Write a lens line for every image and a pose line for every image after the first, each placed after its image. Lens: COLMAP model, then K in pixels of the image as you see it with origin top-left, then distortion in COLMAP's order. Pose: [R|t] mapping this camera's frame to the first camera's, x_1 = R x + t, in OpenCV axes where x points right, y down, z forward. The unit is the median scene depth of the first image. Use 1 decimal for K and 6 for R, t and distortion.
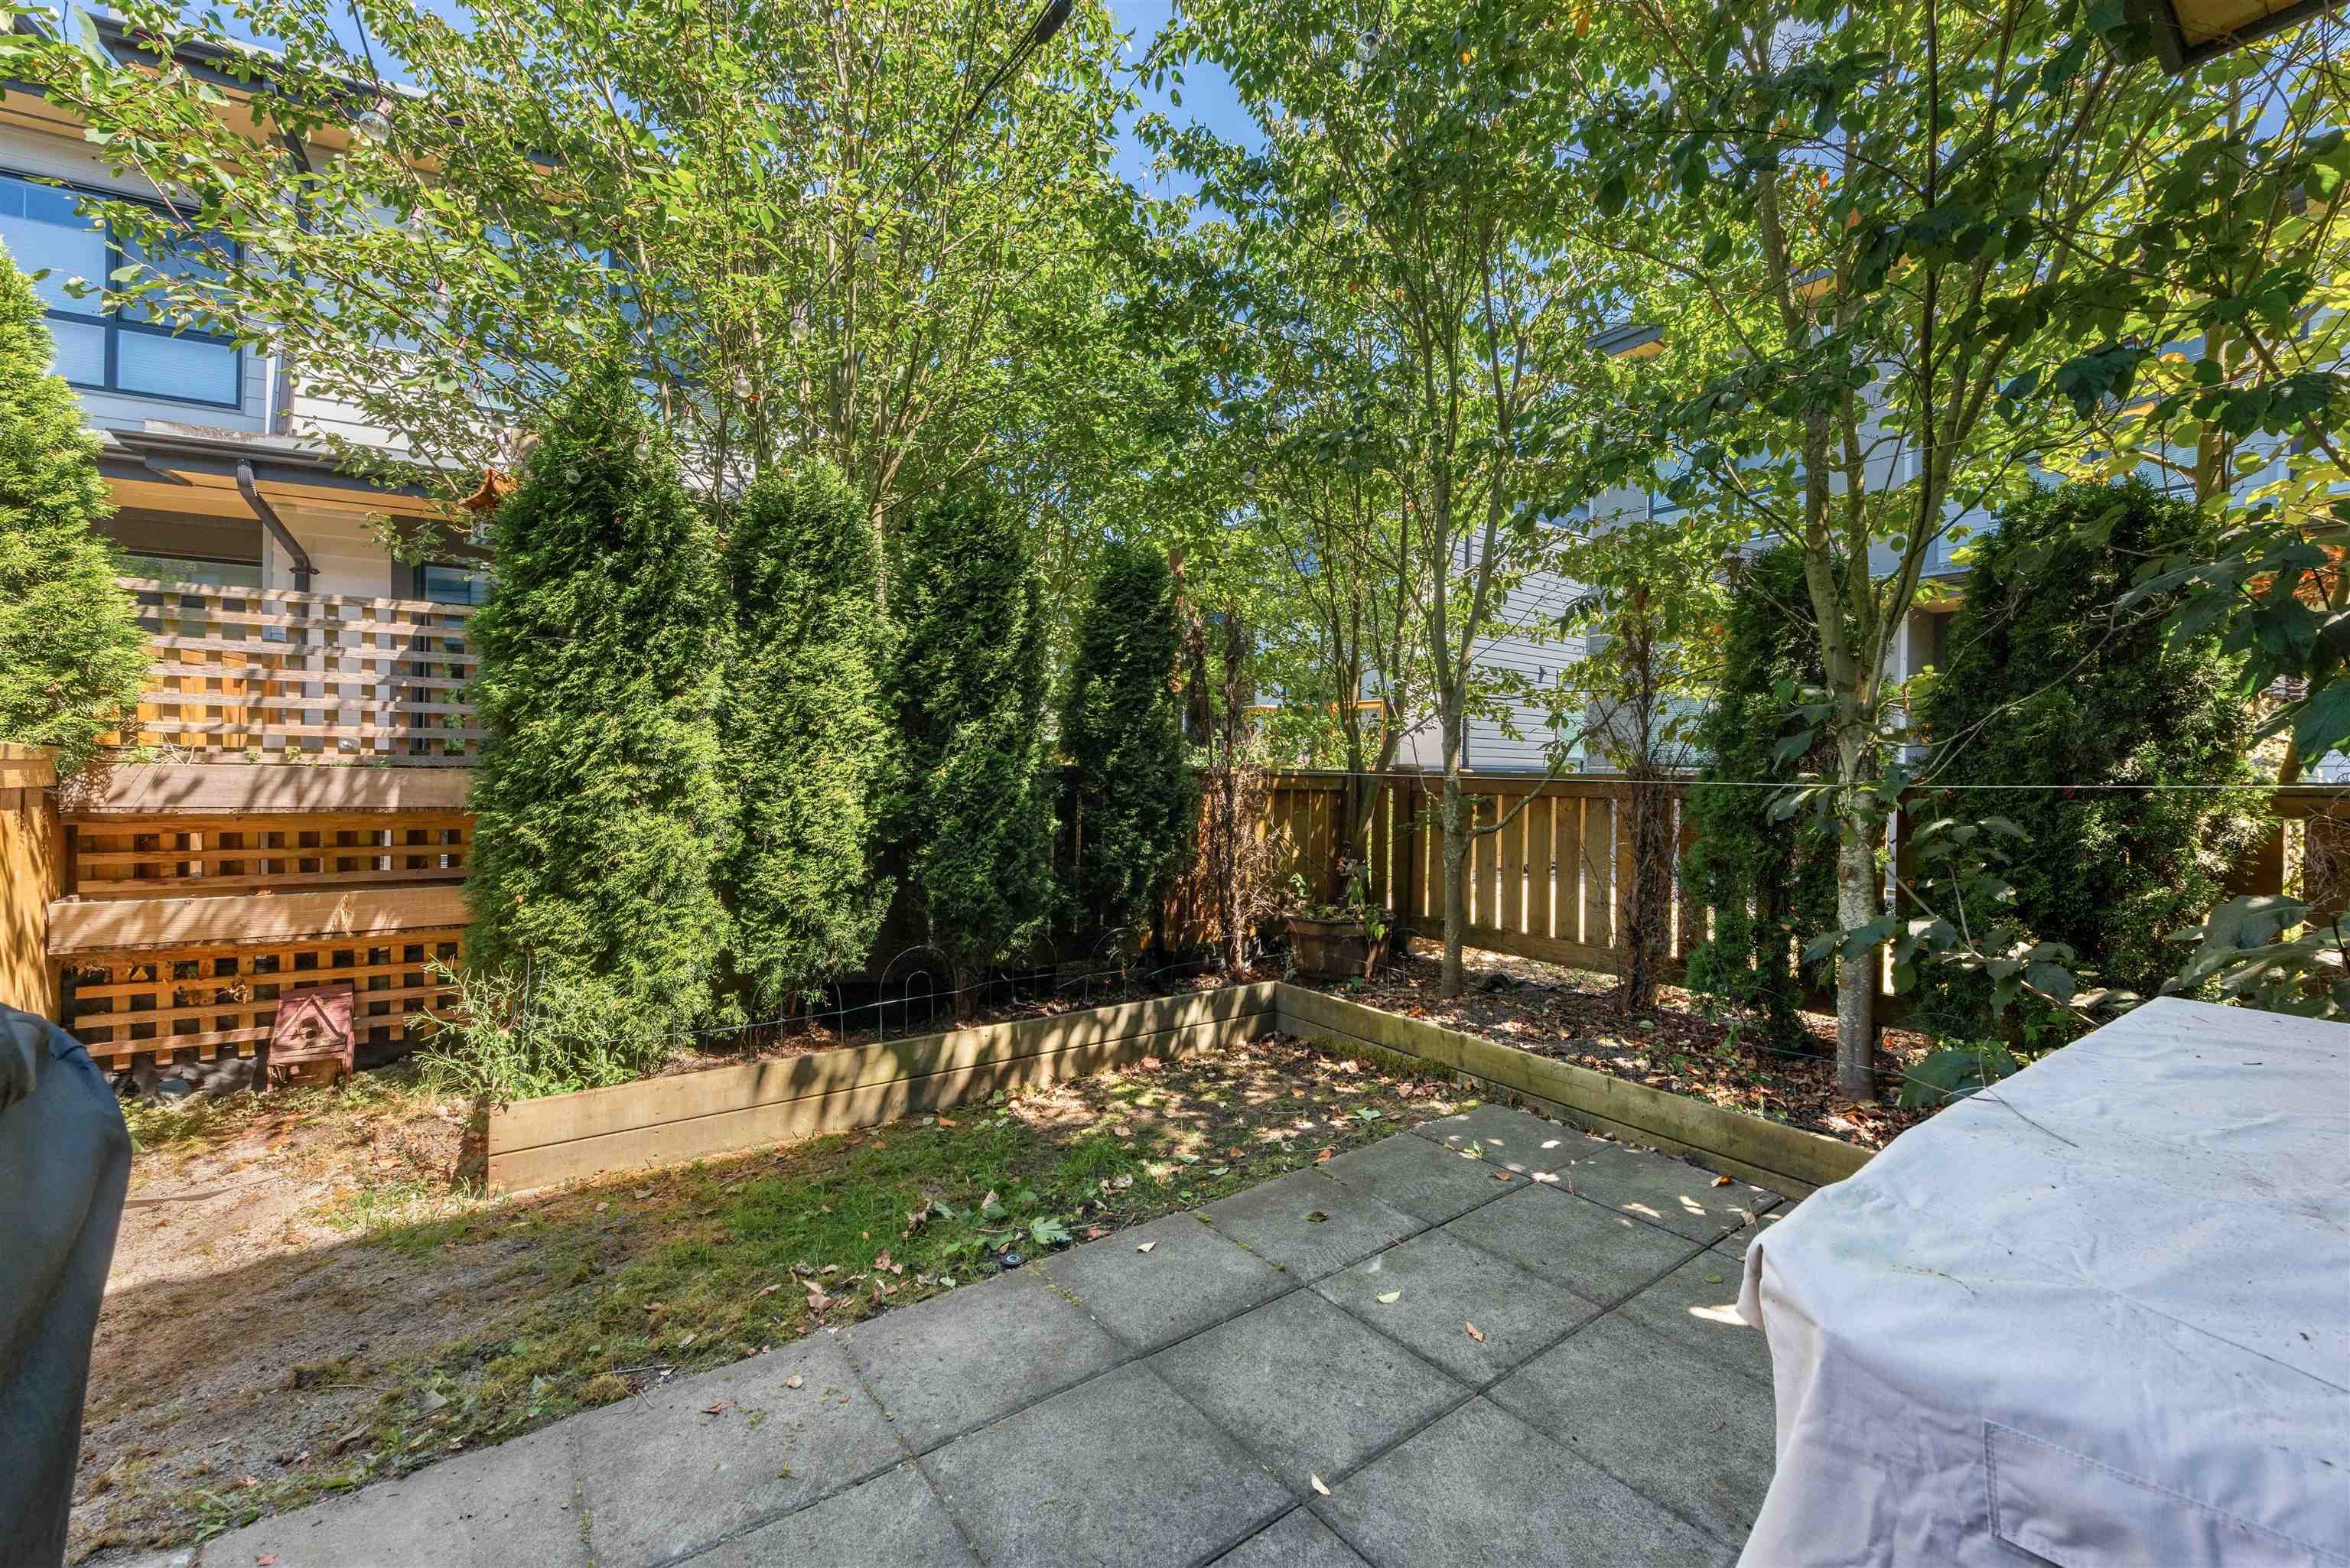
lens RADIAL K [[916.3, 0, 1172.4], [0, 916.3, 776.8], [0, 0, 1]] dist [0.019485, -0.006733]
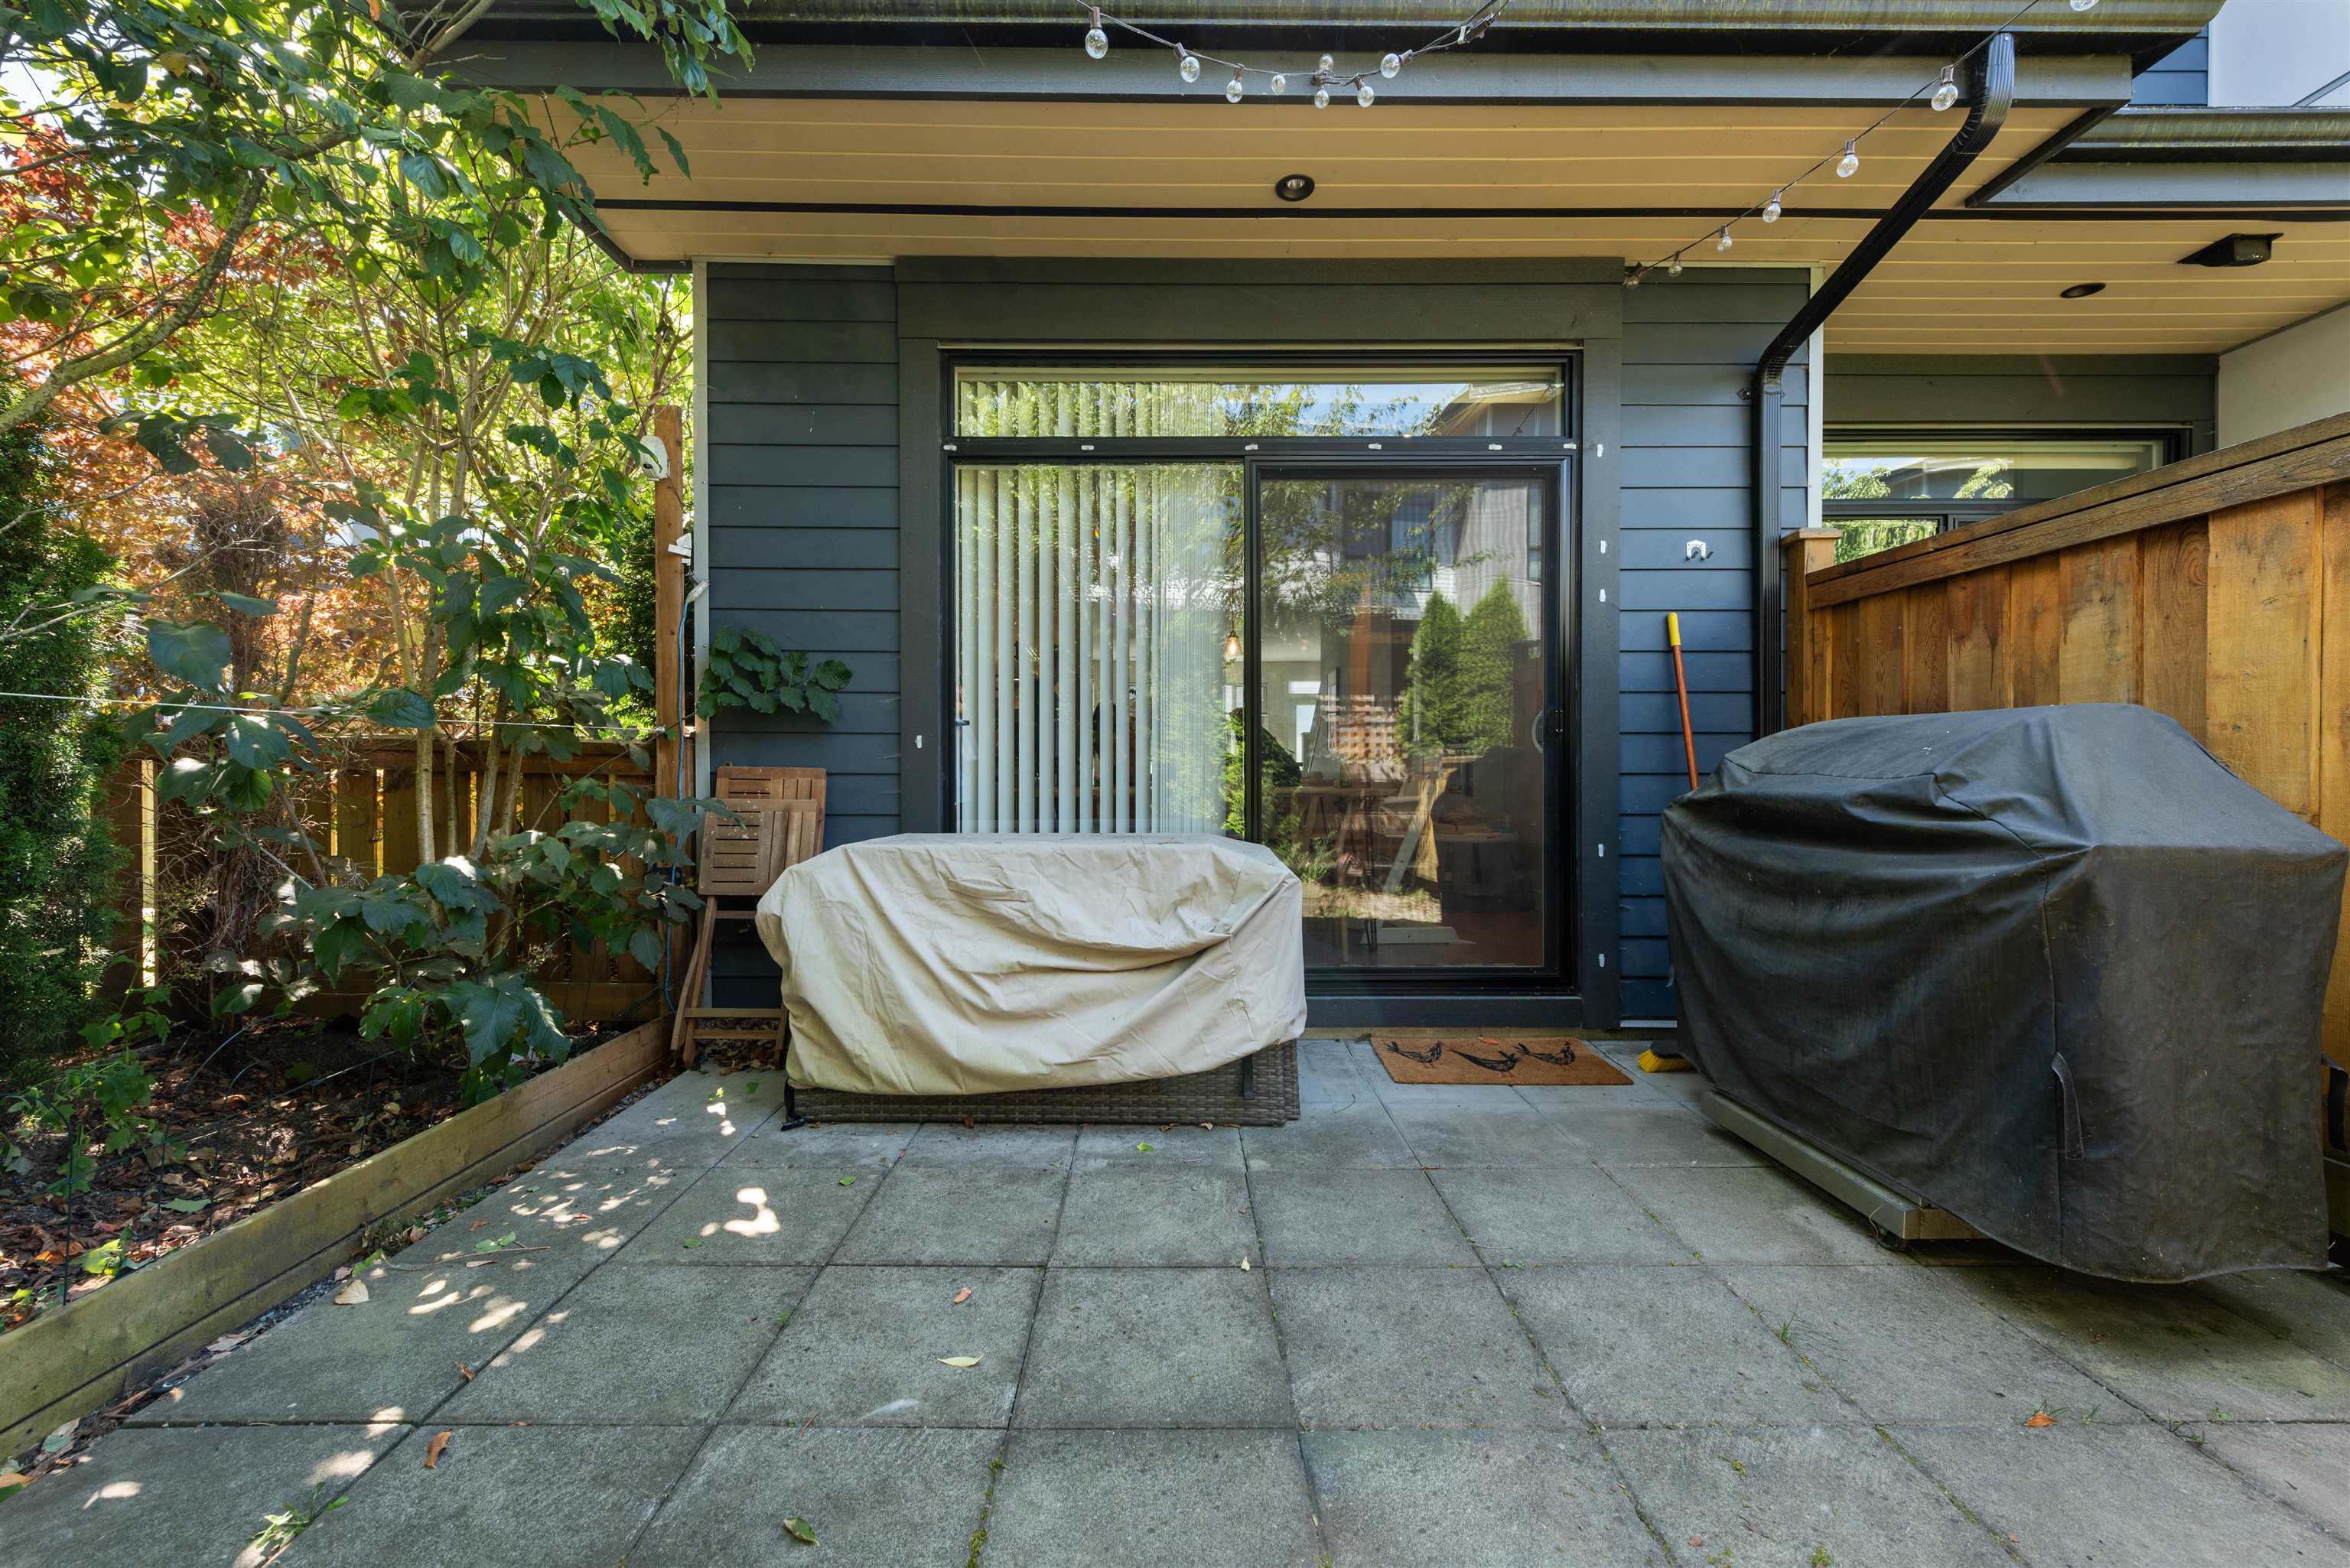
lens RADIAL K [[916.3, 0, 1172.4], [0, 916.3, 776.8], [0, 0, 1]] dist [0.019485, -0.006733]
pose [[-0.800048, -0.021697, 0.599544, -0.236246], [-0.011444, 0.999716, 0.020908, 0.028792], [-0.599827, 0.009866, -0.800069, 0.961737]]
